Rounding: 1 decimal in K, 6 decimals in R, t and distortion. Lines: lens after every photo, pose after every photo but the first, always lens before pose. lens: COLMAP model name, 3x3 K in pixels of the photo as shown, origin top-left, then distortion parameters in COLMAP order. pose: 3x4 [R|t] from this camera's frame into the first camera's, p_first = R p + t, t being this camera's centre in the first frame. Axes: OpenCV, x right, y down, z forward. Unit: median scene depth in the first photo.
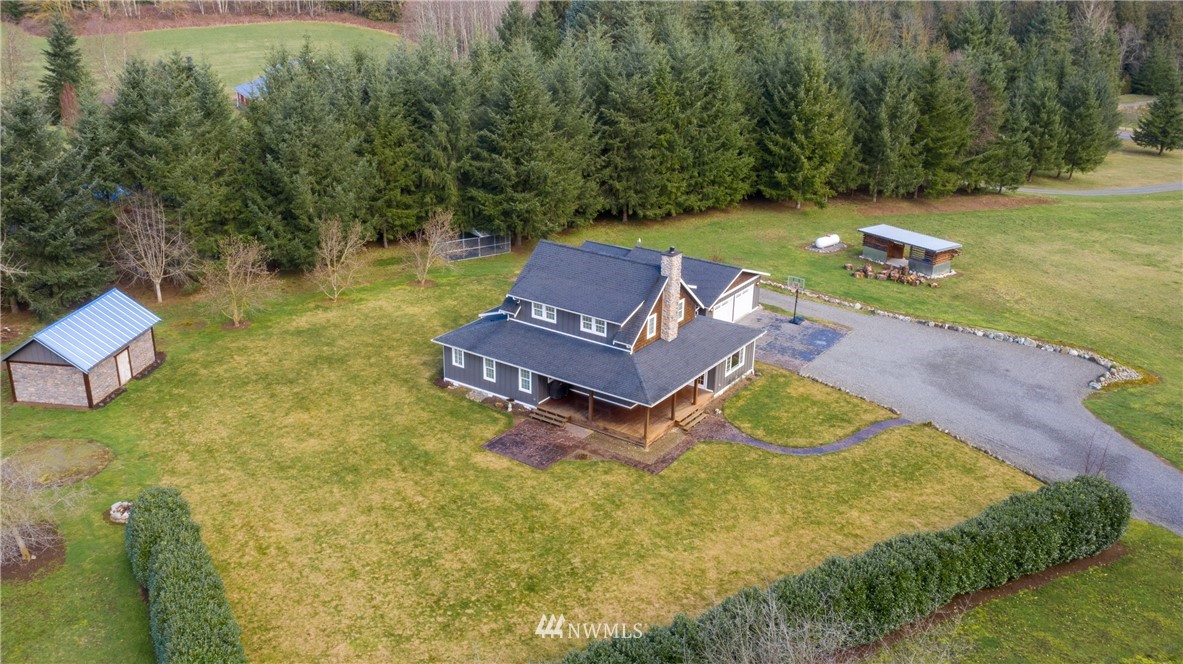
lens RADIAL K [[1027.9, 0, 598.4], [0, 1027.9, 332.7], [0, 0, 1]] dist [-0.013847, -0.006337]
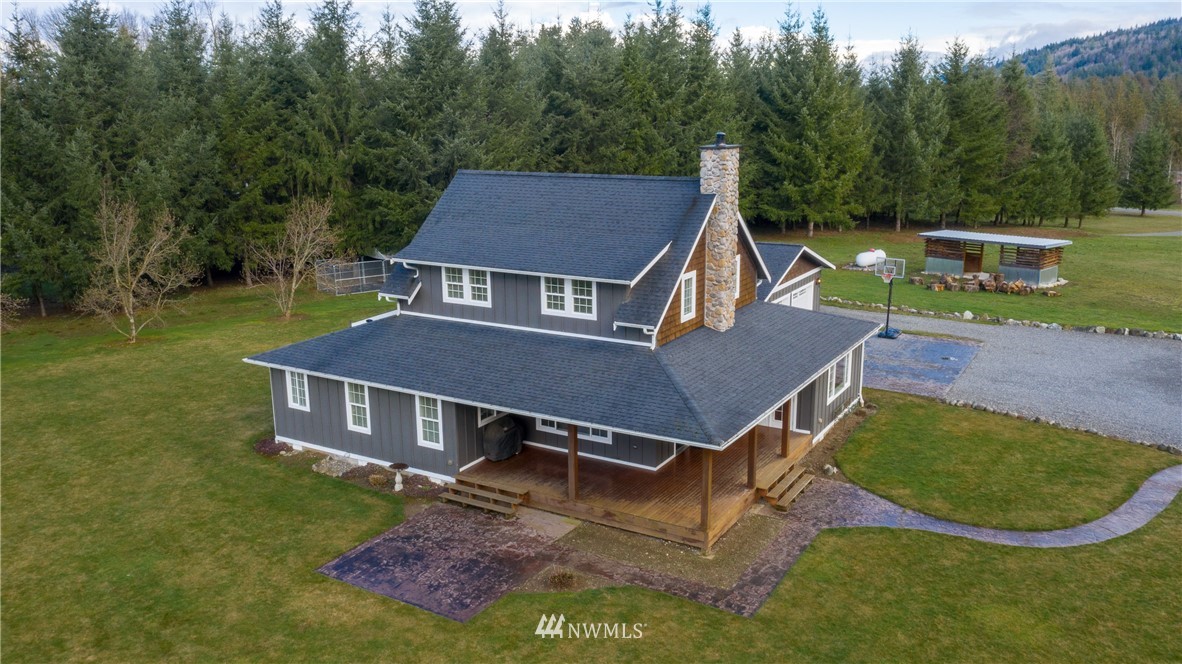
lens RADIAL K [[938.5, 0, 593.9], [0, 938.5, 334.3], [0, 0, 1]] dist [-0.020304, 0.006126]
pose [[0.997640, -0.044951, 0.051900, -0.015650], [0.051503, 0.989814, -0.132721, 0.064545], [-0.045405, 0.135081, 0.989794, 0.540767]]
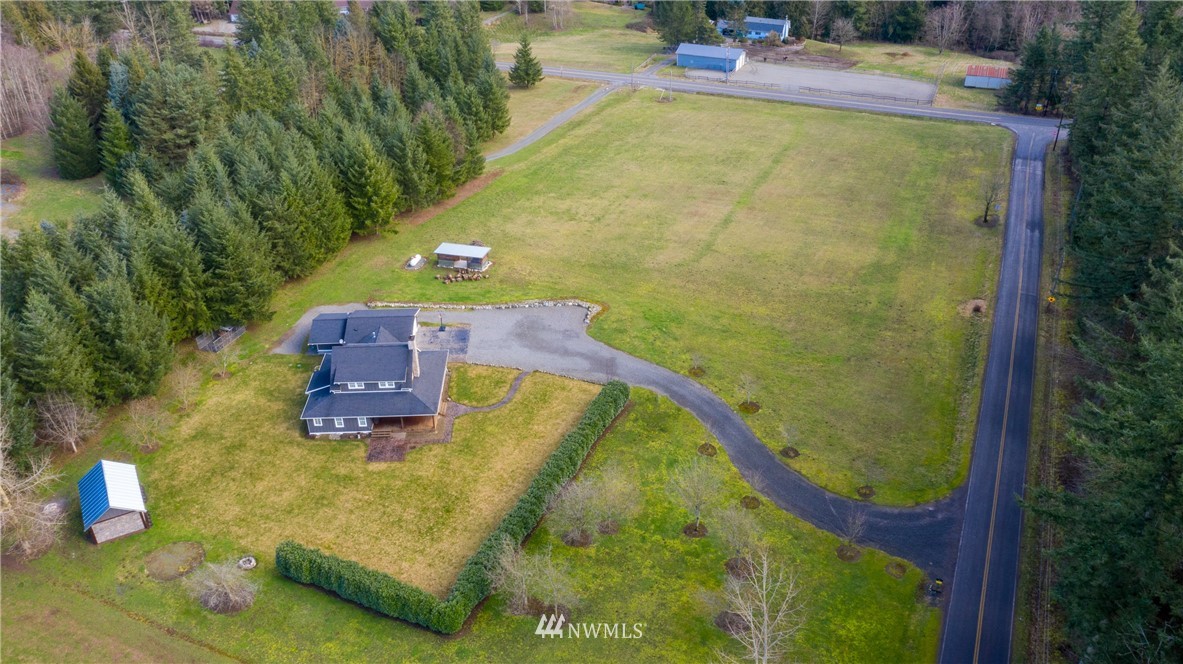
lens RADIAL K [[939.3, 0, 594.4], [0, 939.3, 334.3], [0, 0, 1]] dist [-0.020304, 0.006126]
pose [[0.803423, -0.336607, 0.491128, -0.527260], [0.239978, 0.937960, 0.250282, -0.444001], [-0.544906, -0.083223, 0.834357, -0.730107]]
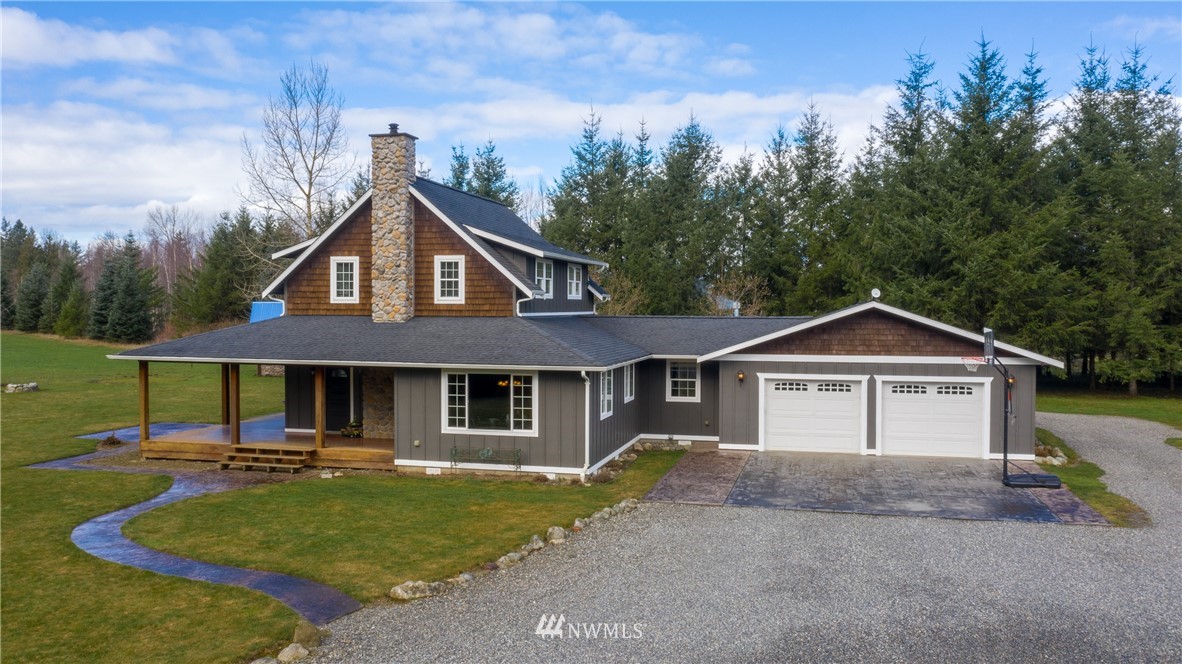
lens RADIAL K [[938.5, 0, 593.9], [0, 938.5, 334.3], [0, 0, 1]] dist [-0.020304, 0.006126]
pose [[0.342199, 0.003673, -0.939620, 0.502813], [-0.336115, 0.934304, -0.118757, 0.030653], [0.877454, 0.356459, 0.320953, 0.924883]]
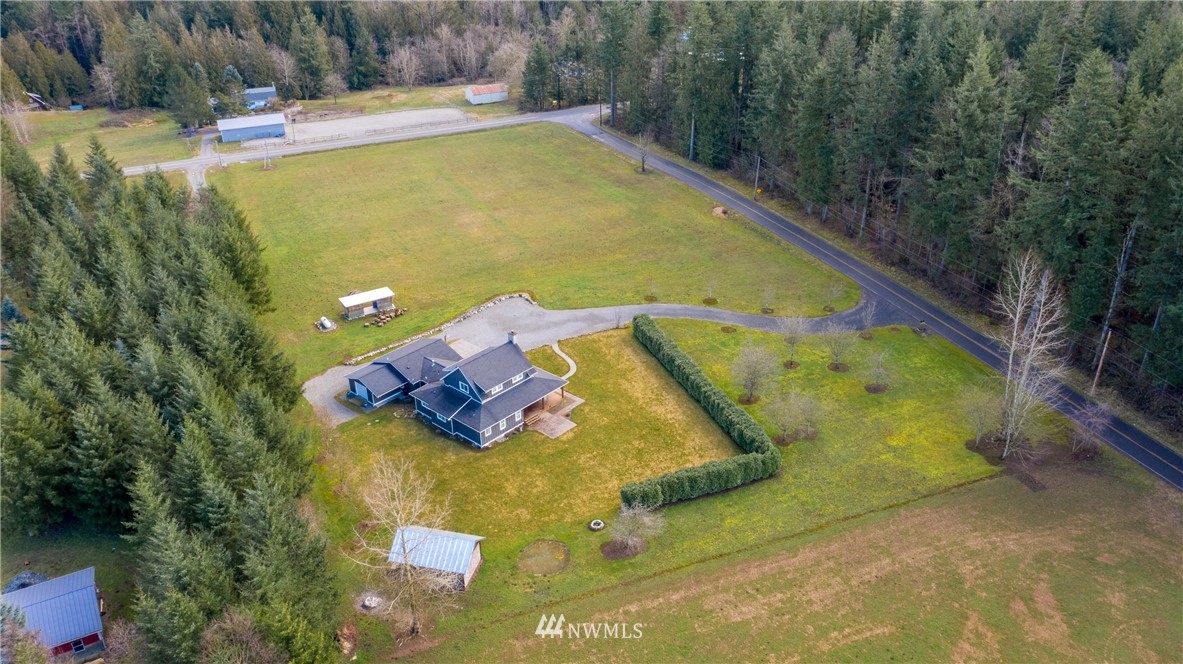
lens RADIAL K [[939.3, 0, 594.4], [0, 939.3, 334.3], [0, 0, 1]] dist [-0.020304, 0.006126]
pose [[0.131535, -0.482407, 0.866015, -1.630401], [0.374442, 0.833065, 0.407180, -0.816431], [-0.917873, 0.270714, 0.290211, 0.215061]]
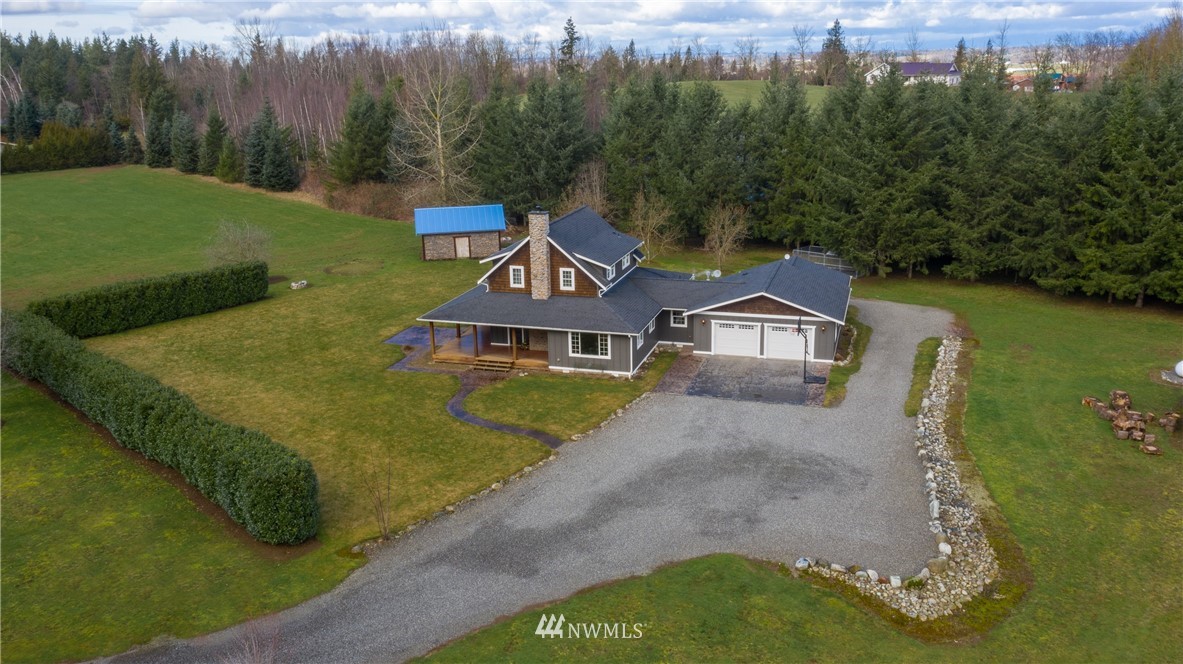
lens RADIAL K [[939.3, 0, 594.4], [0, 939.3, 334.3], [0, 0, 1]] dist [-0.020304, 0.006126]
pose [[0.286795, 0.239877, -0.927474, 0.951237], [-0.320145, 0.936482, 0.143211, -0.110747], [0.902915, 0.255854, 0.345373, 0.716059]]
